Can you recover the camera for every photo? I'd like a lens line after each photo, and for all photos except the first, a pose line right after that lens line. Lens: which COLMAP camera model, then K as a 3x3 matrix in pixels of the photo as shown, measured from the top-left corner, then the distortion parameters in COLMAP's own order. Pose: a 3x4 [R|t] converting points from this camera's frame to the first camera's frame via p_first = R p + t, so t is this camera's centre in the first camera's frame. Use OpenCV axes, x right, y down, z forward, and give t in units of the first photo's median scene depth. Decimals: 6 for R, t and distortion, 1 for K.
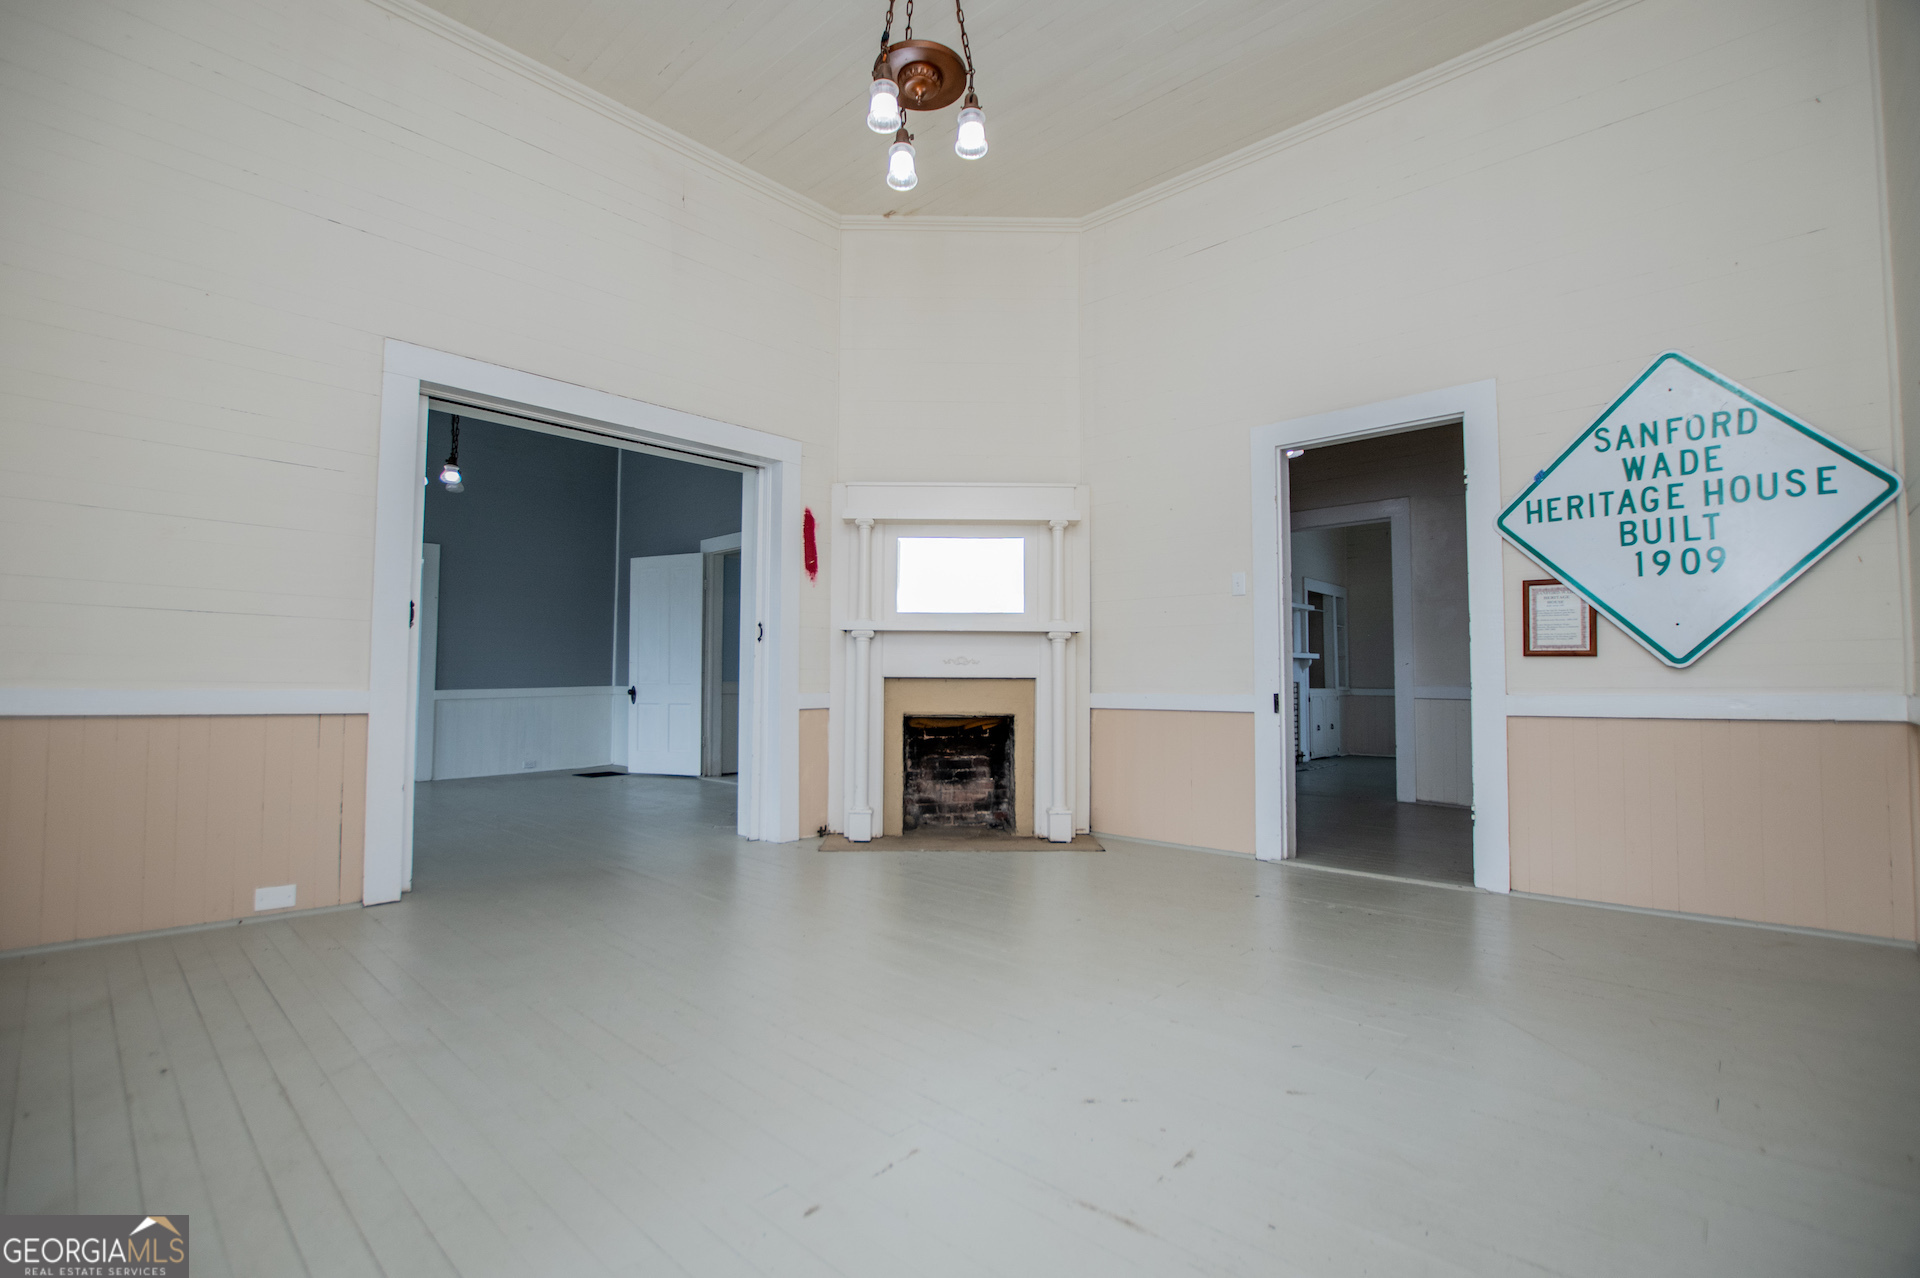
lens RADIAL K [[871.7, 0, 960.0], [0, 871.7, 639.0], [0, 0, 1]] dist [-0.024307, 0.000437]
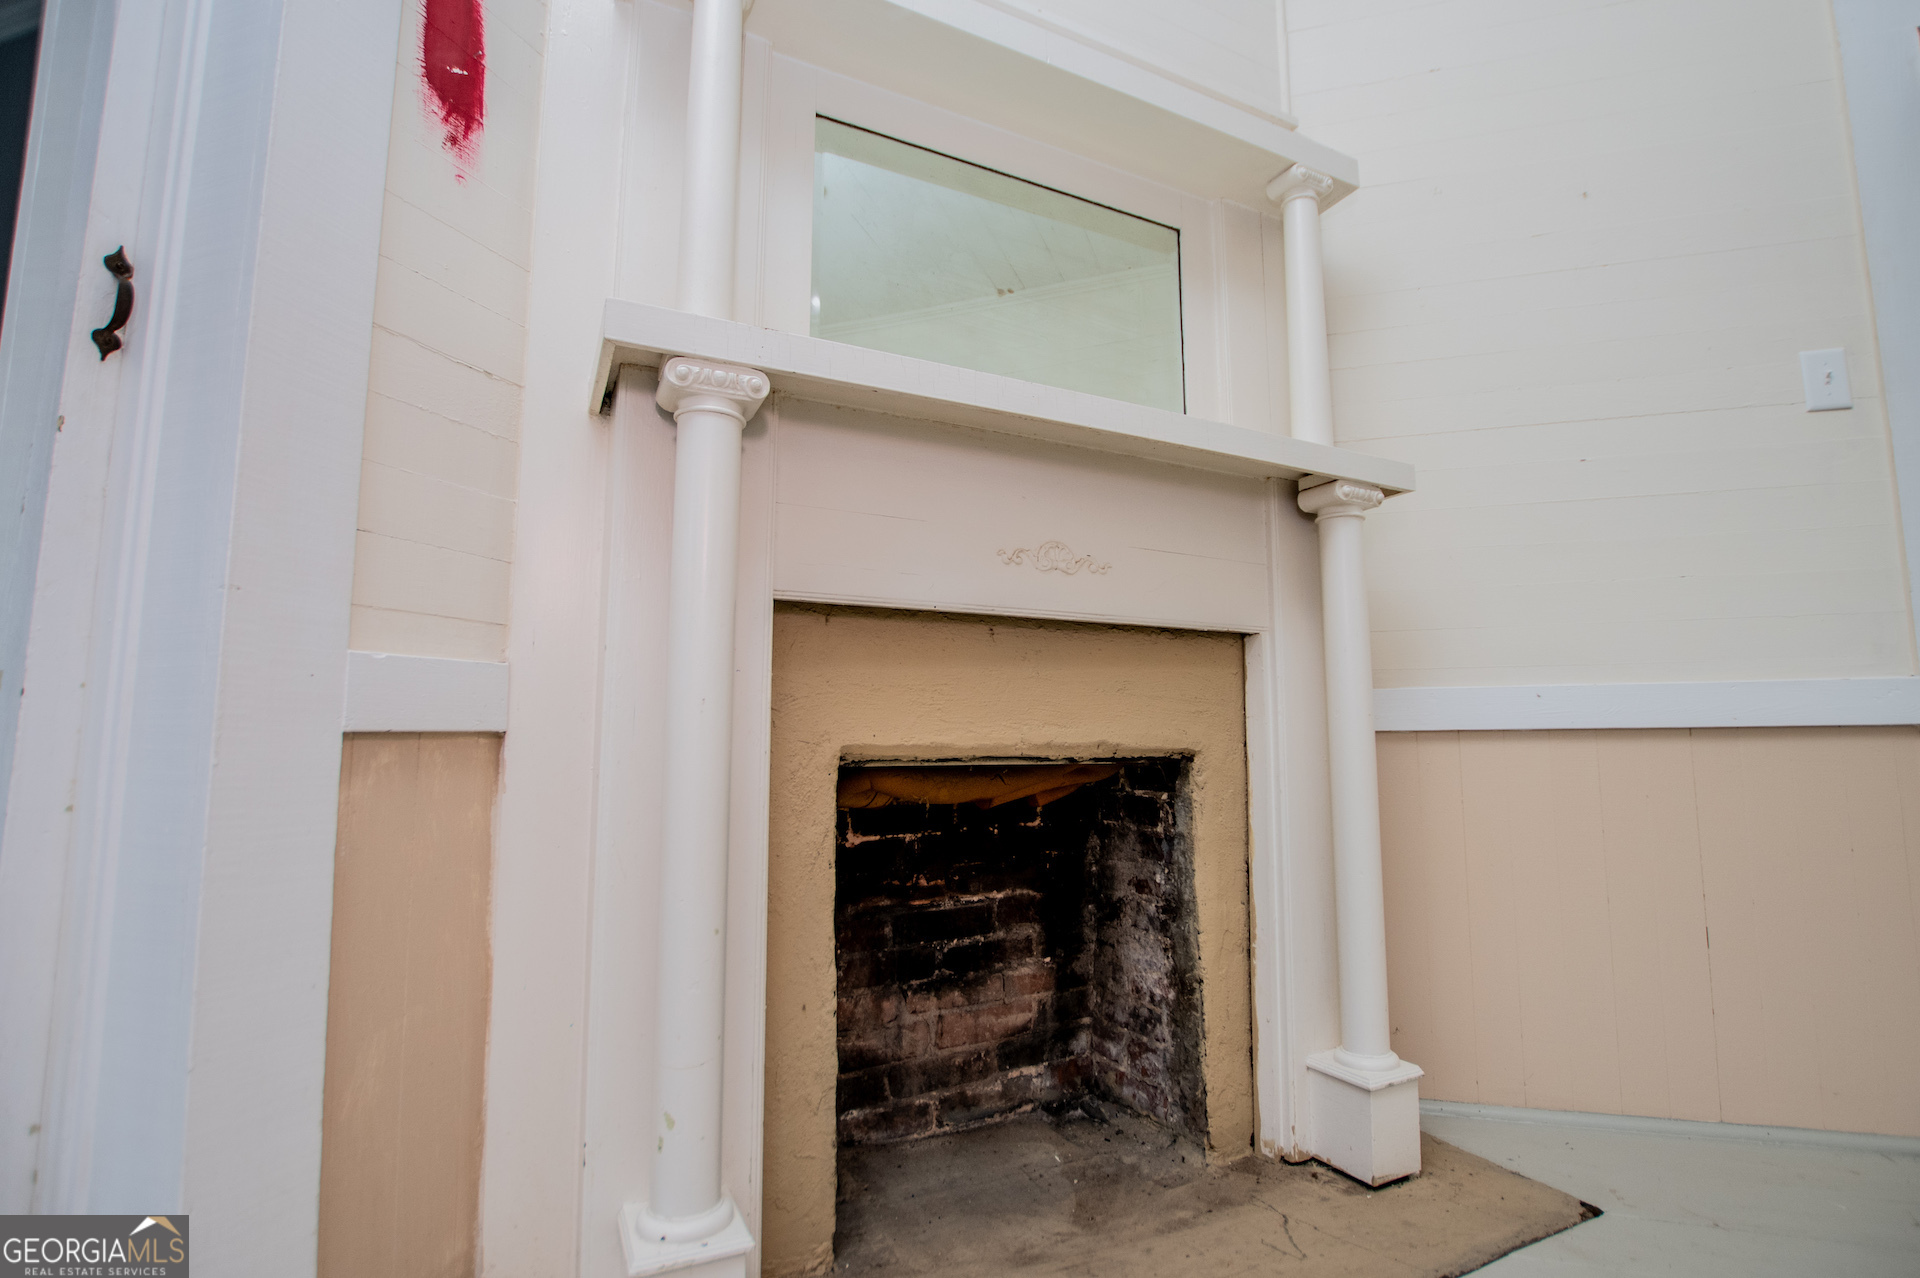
lens RADIAL K [[898.7, 0, 993.6], [0, 898.7, 645.3], [0, 0, 1]] dist [-0.023047, -0.000021]
pose [[0.889206, 0.043958, 0.455390, -0.137876], [-0.016179, 0.997772, -0.064722, 0.066502], [-0.457221, 0.050183, 0.887936, 0.710328]]
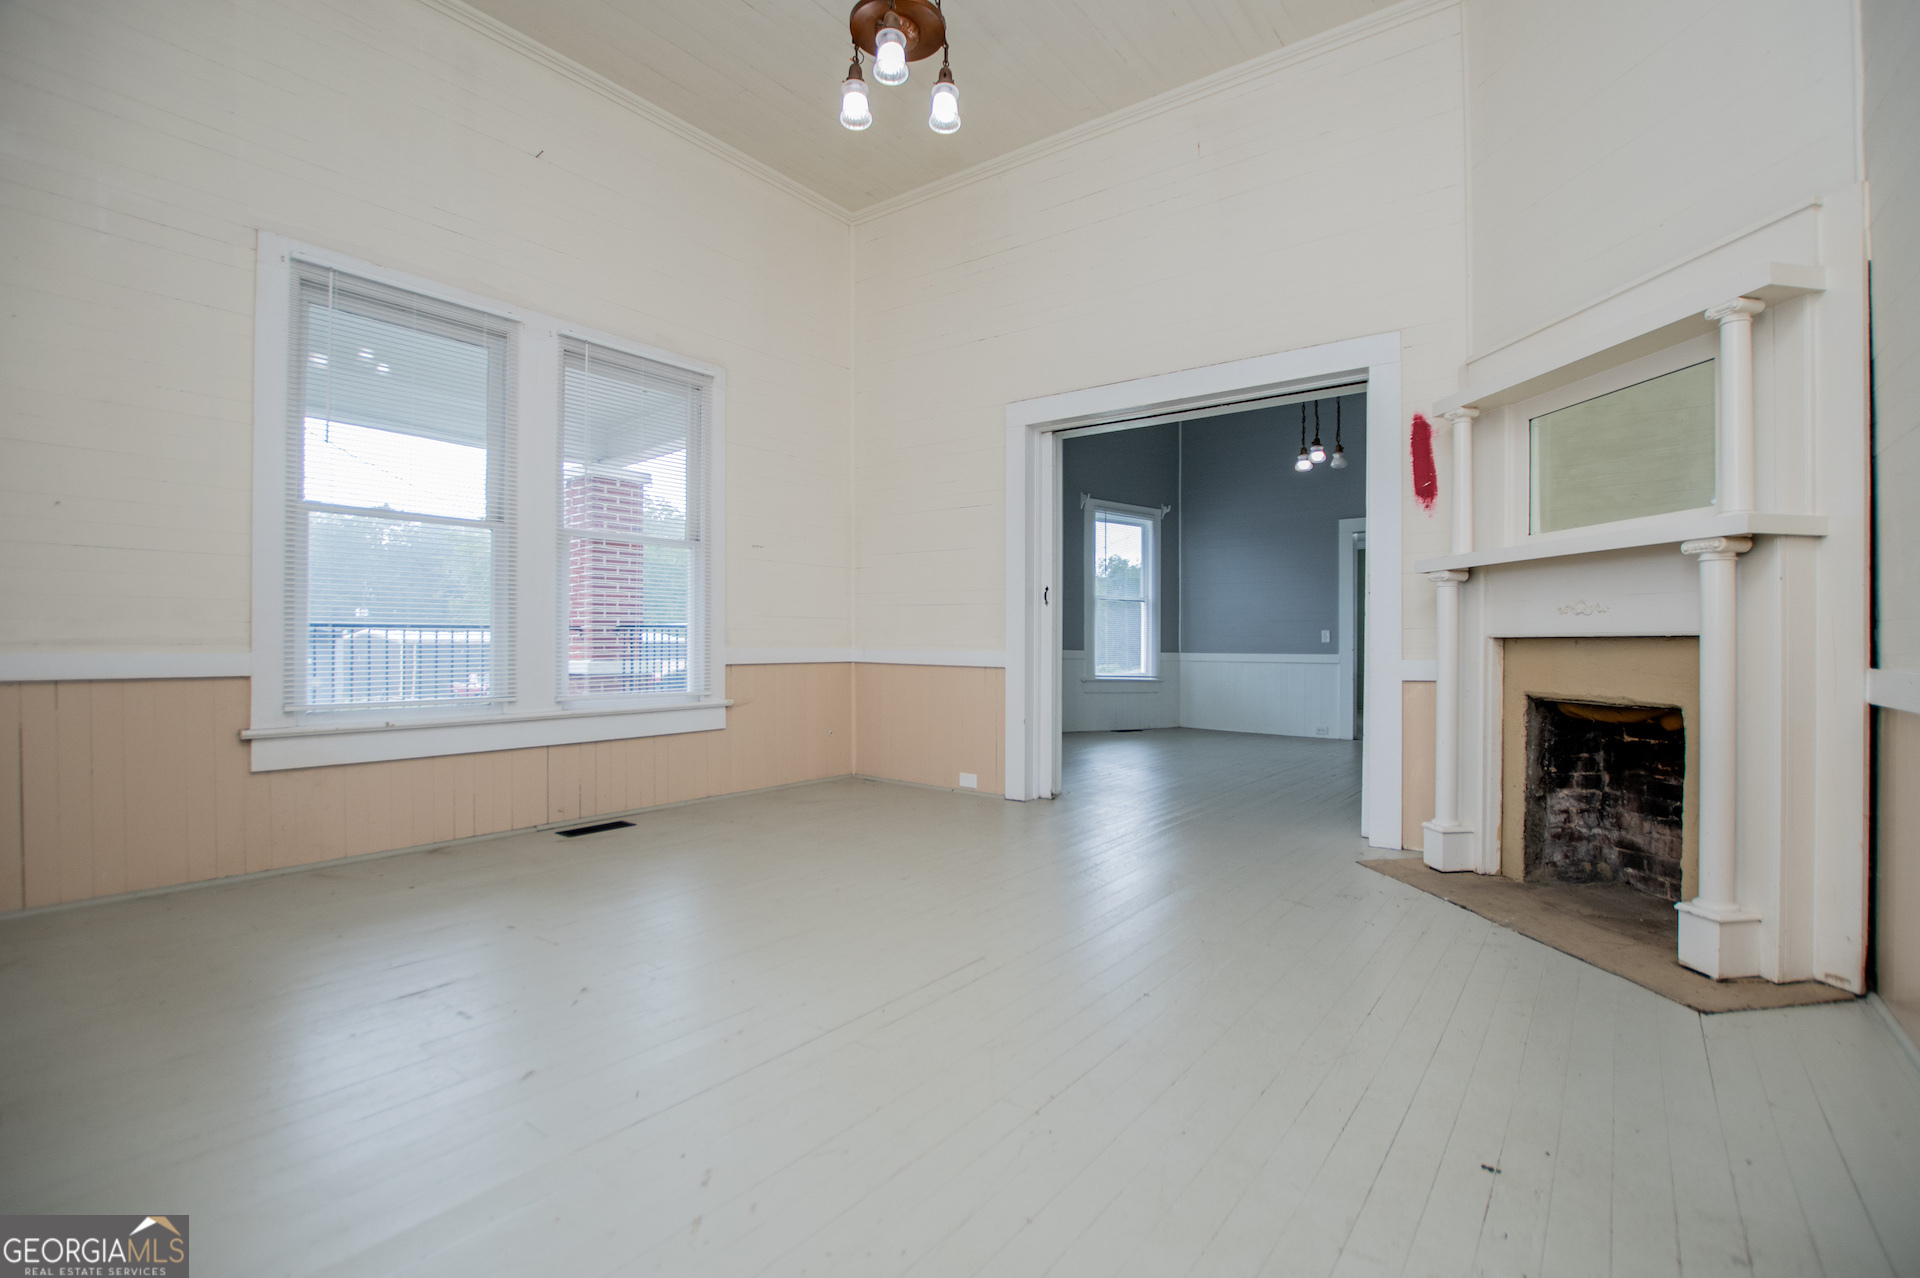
lens RADIAL K [[855.1, 0, 974.2], [0, 855.1, 635.4], [0, 0, 1]] dist [-0.024293, 0.000796]
pose [[0.131813, -0.010156, -0.991223, 0.472896], [0.049528, 0.998766, -0.003647, 0.023009], [0.990037, -0.048612, 0.132153, 0.490863]]
